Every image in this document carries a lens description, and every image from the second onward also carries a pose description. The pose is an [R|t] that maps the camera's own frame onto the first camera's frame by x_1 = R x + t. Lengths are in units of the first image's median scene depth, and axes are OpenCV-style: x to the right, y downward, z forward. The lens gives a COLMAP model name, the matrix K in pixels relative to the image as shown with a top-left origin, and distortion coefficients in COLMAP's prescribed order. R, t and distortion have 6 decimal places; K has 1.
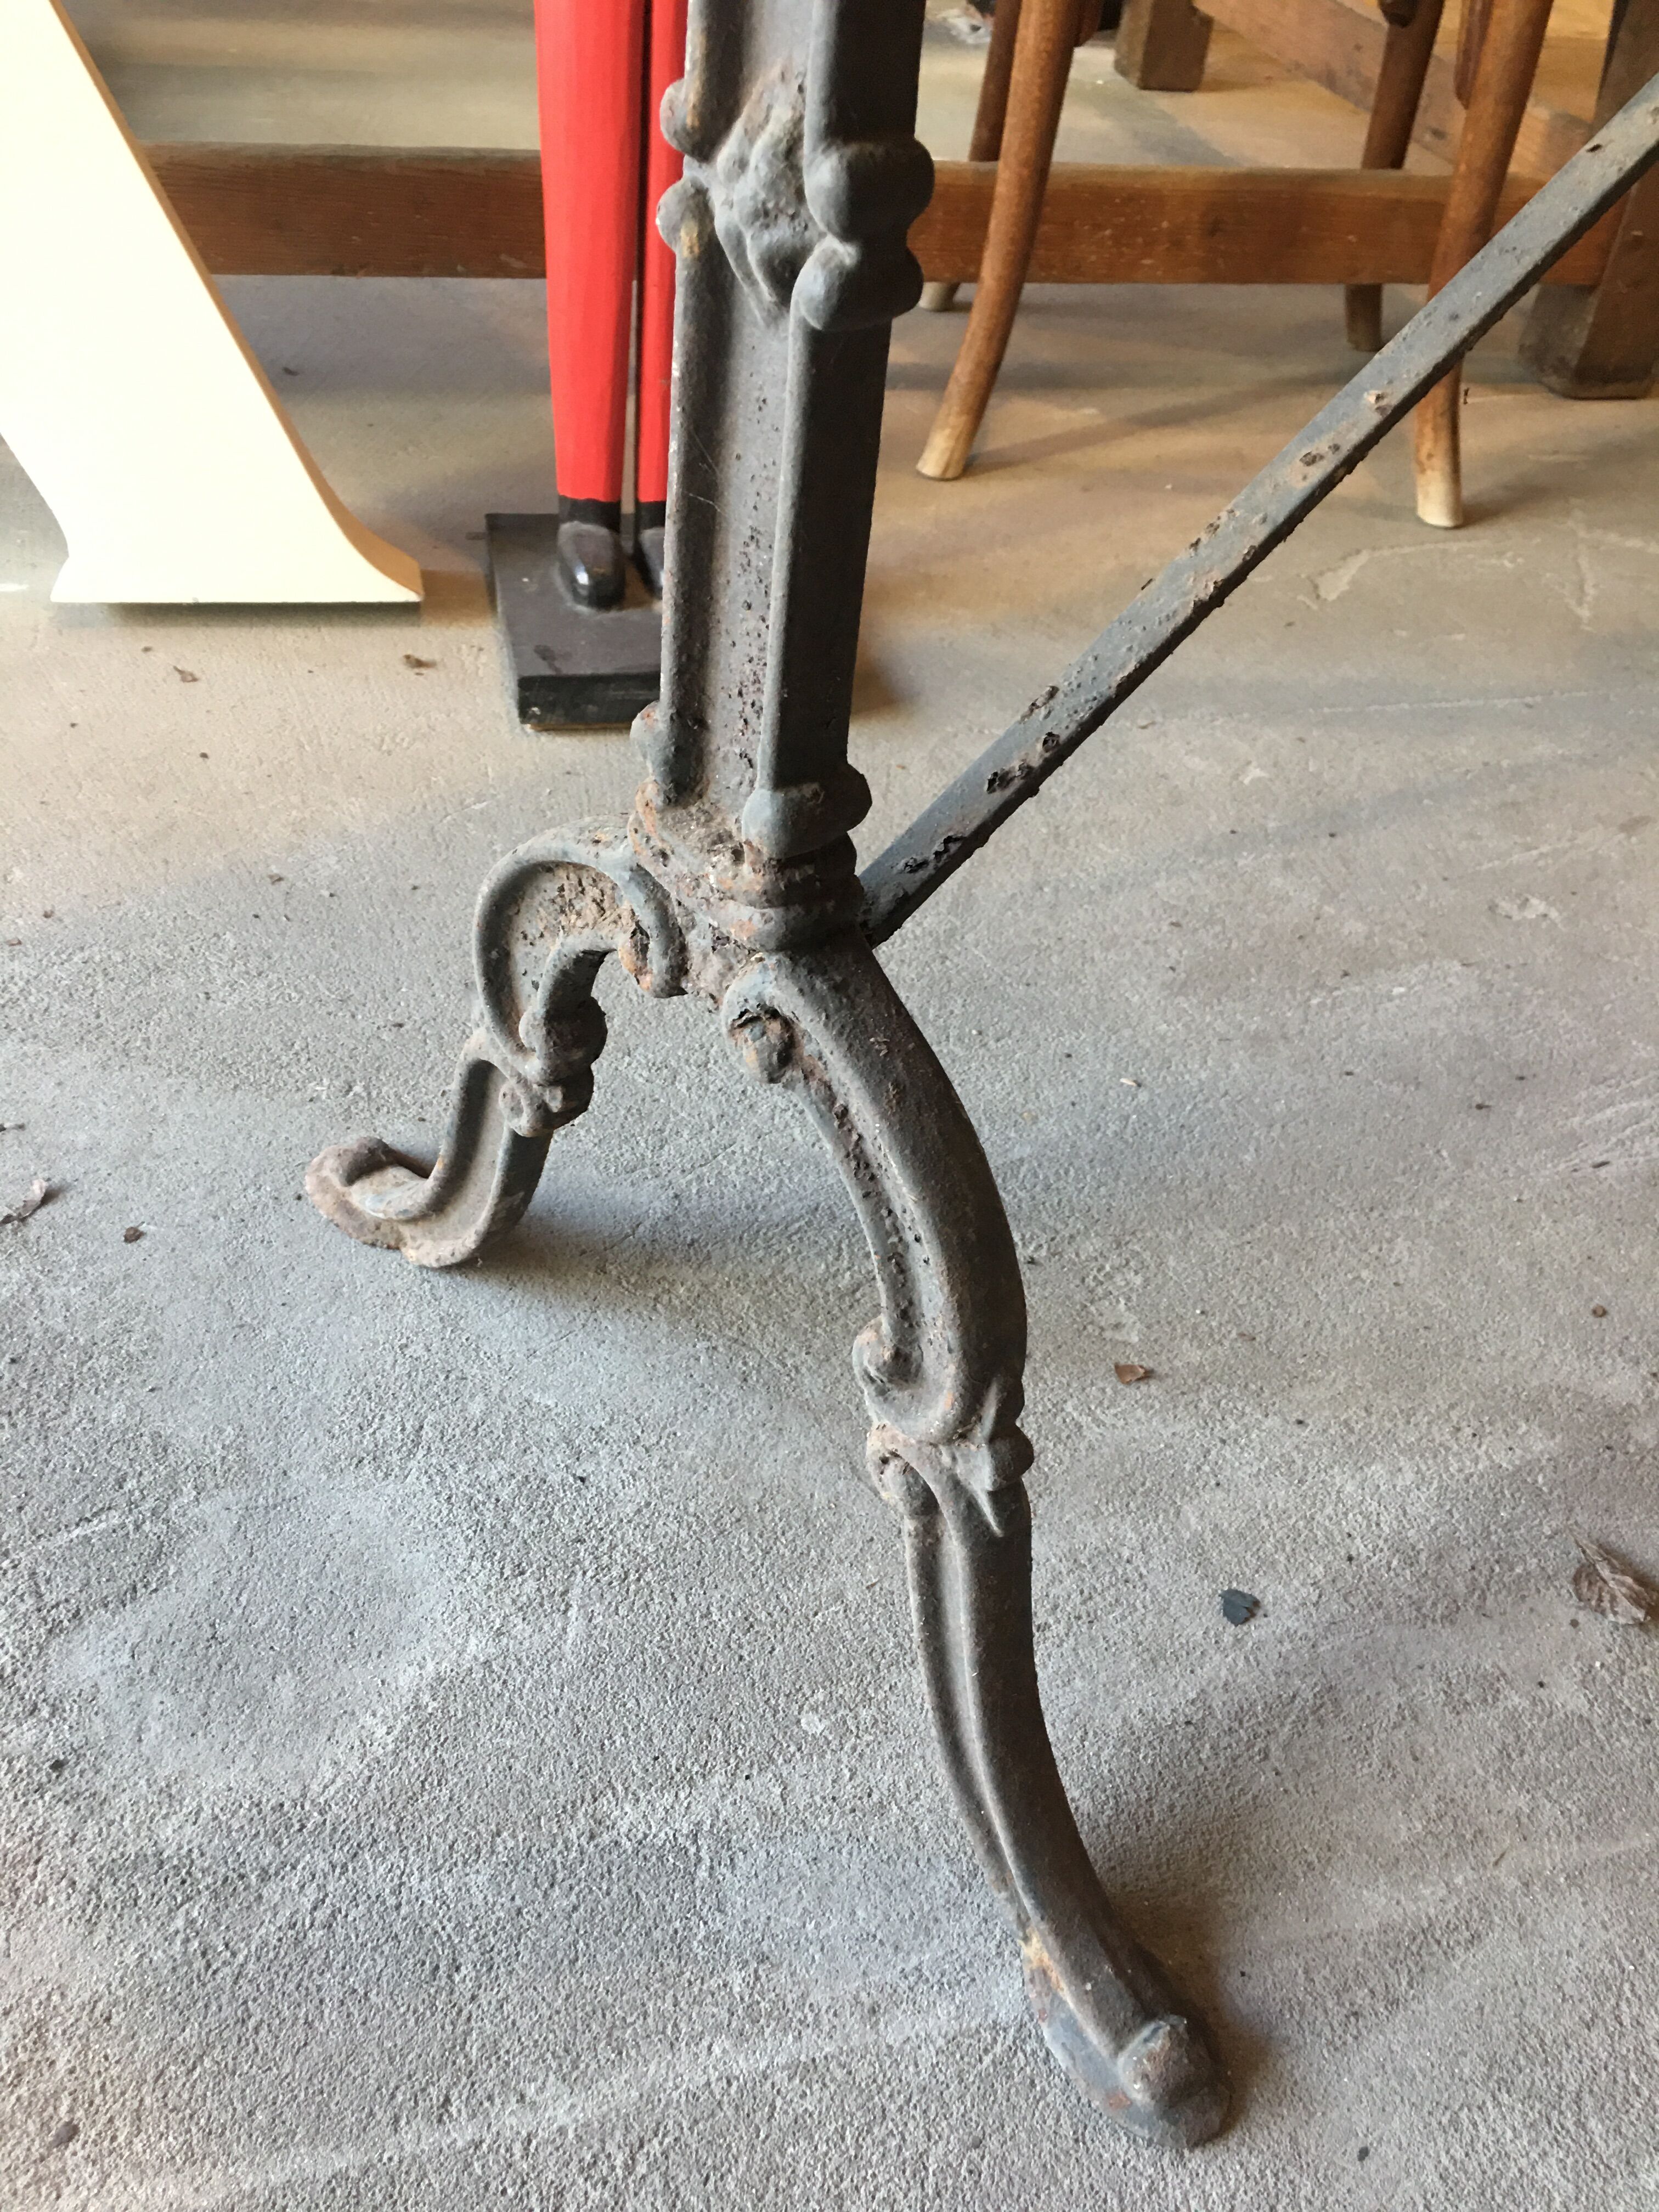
lens RADIAL K [[1903.5, 0, 840.4], [0, 1903.5, 1097.7], [0, 0, 1]] dist [0.099214, -0.158319]
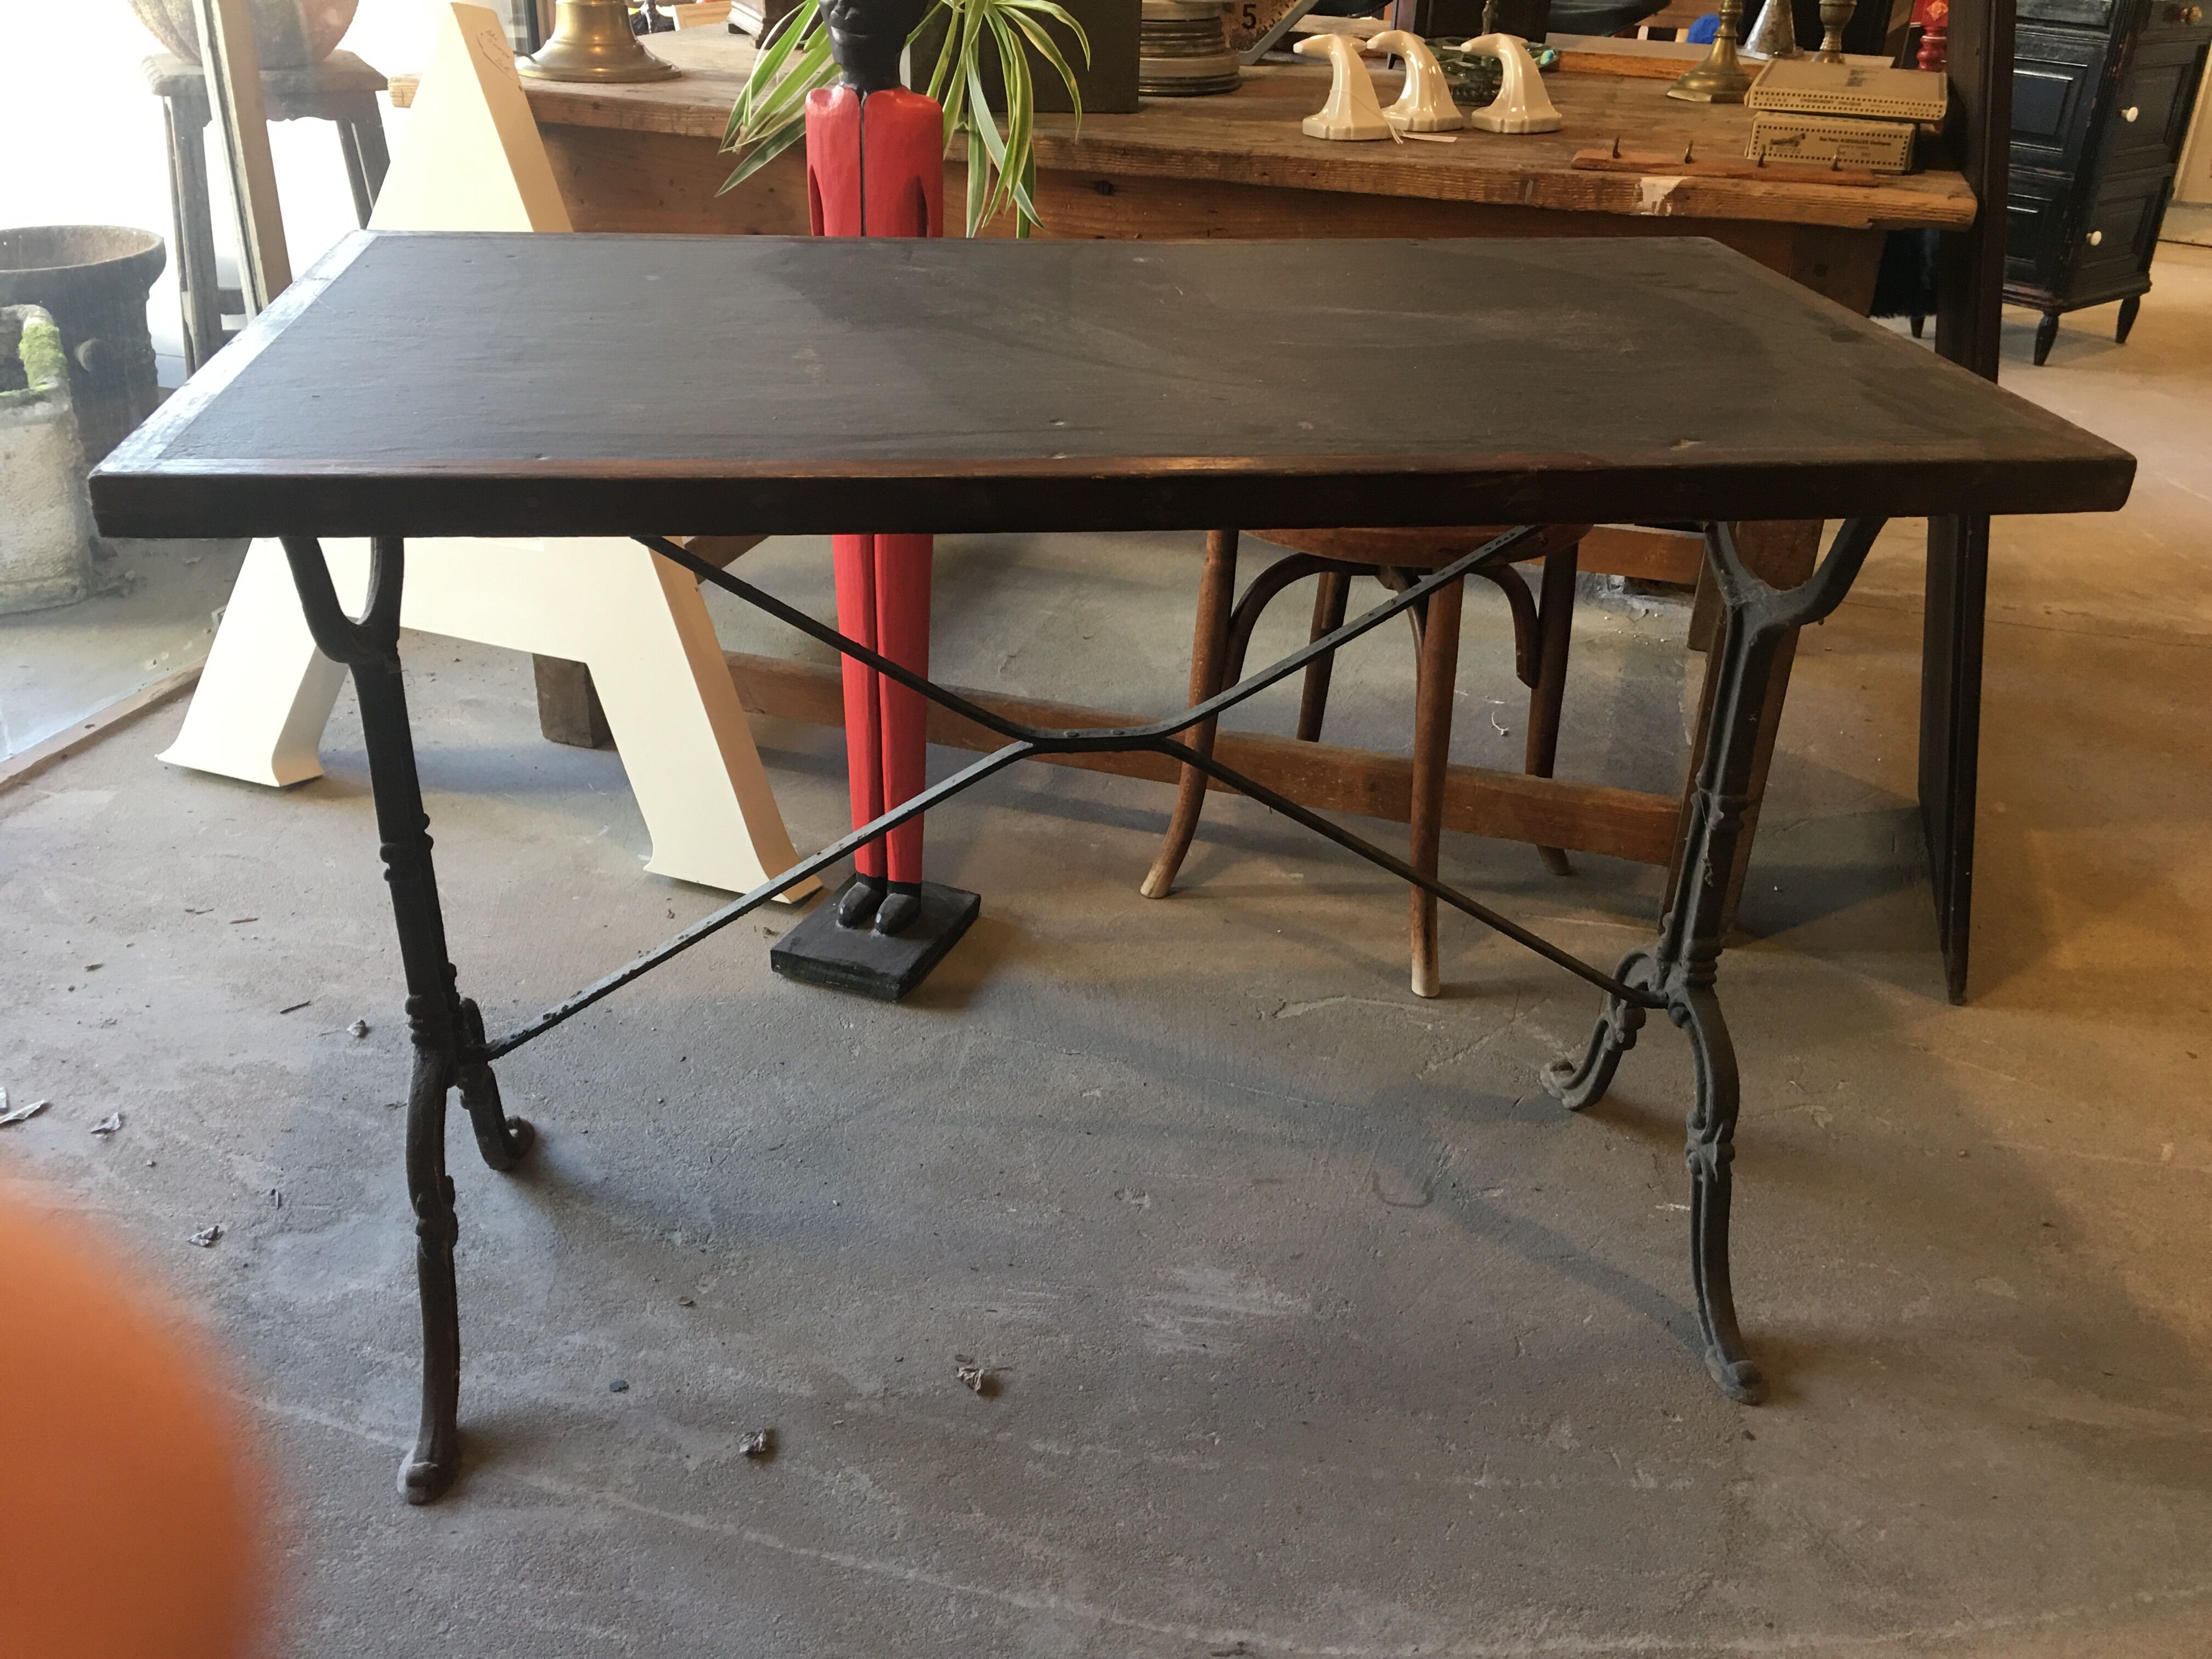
lens RADIAL K [[1888.6, 0, 1100.7], [0, 1888.6, 819.3], [0, 0, 1]] dist [0.098877, -0.159106]
pose [[0.835848, 0.190168, -0.514969, 1.157659], [-0.316652, 0.933310, -0.169306, -0.116121], [0.448429, 0.304580, 0.840323, -0.606375]]
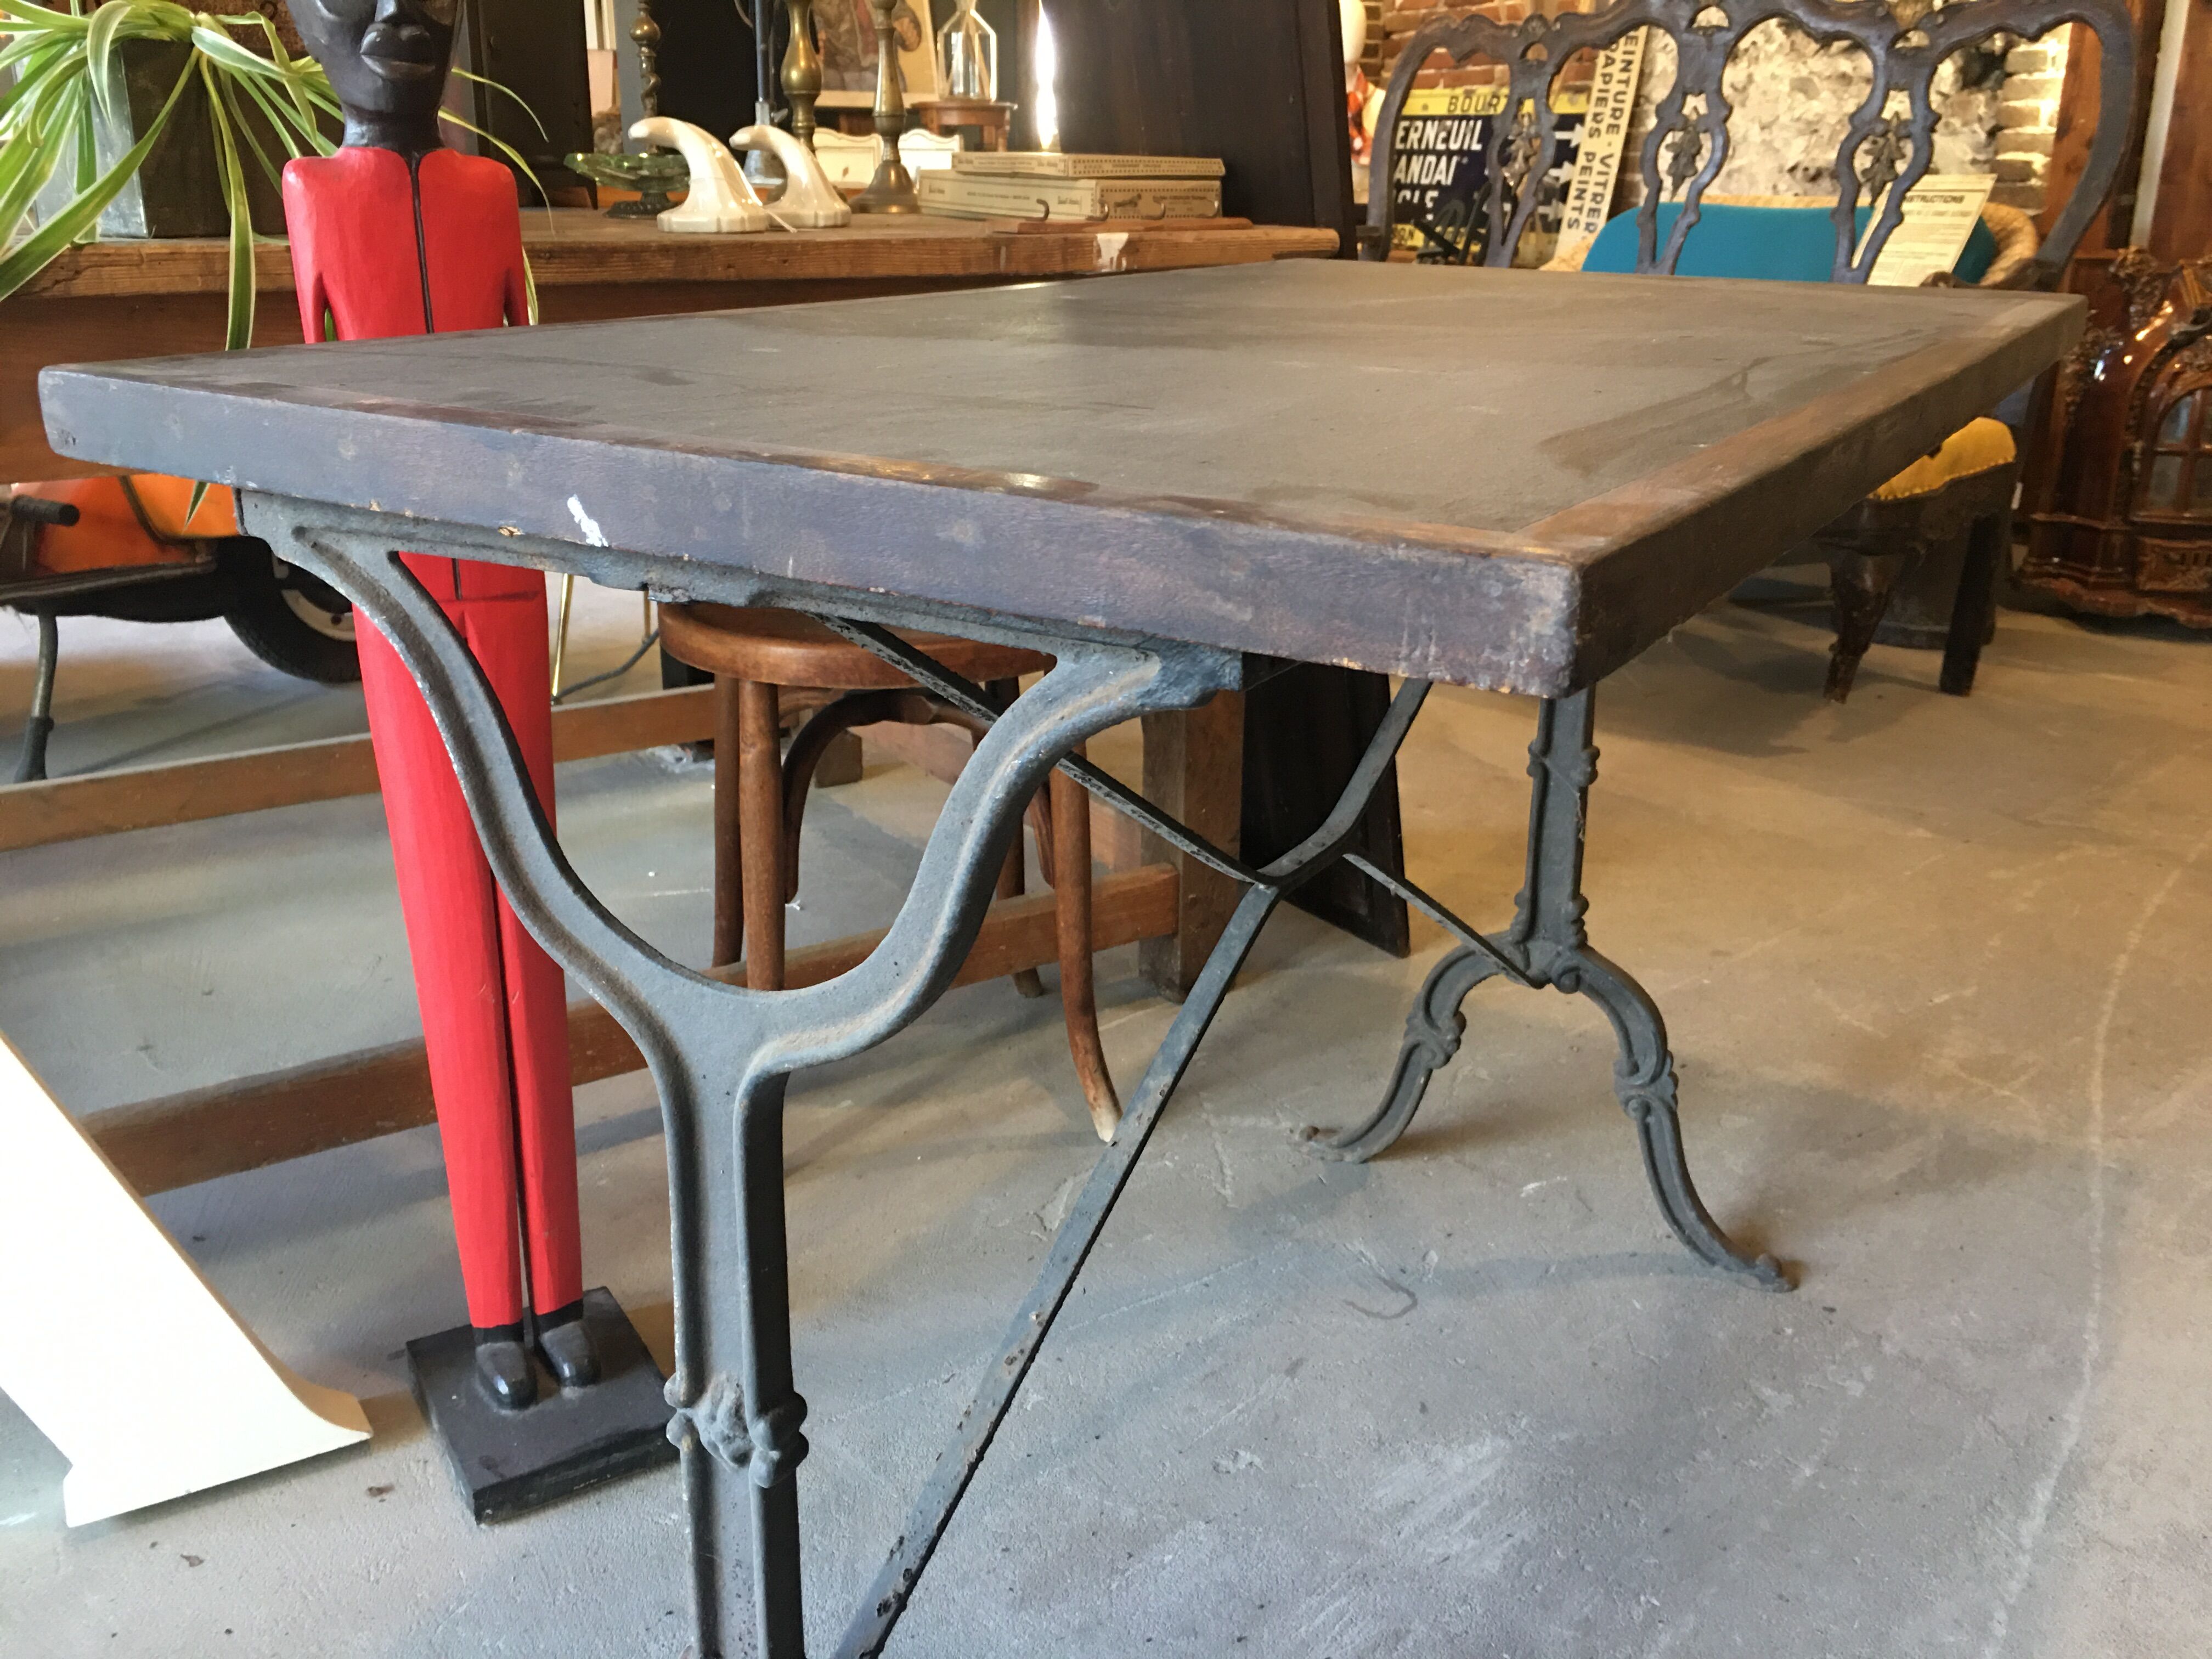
lens RADIAL K [[1903.5, 0, 1105.9], [0, 1903.5, 801.4], [0, 0, 1]] dist [0.099214, -0.158319]
pose [[0.944710, -0.180882, 0.273505, -0.035836], [0.266482, 0.909546, -0.318925, -0.112587], [-0.191078, 0.374175, 0.907459, -0.446097]]
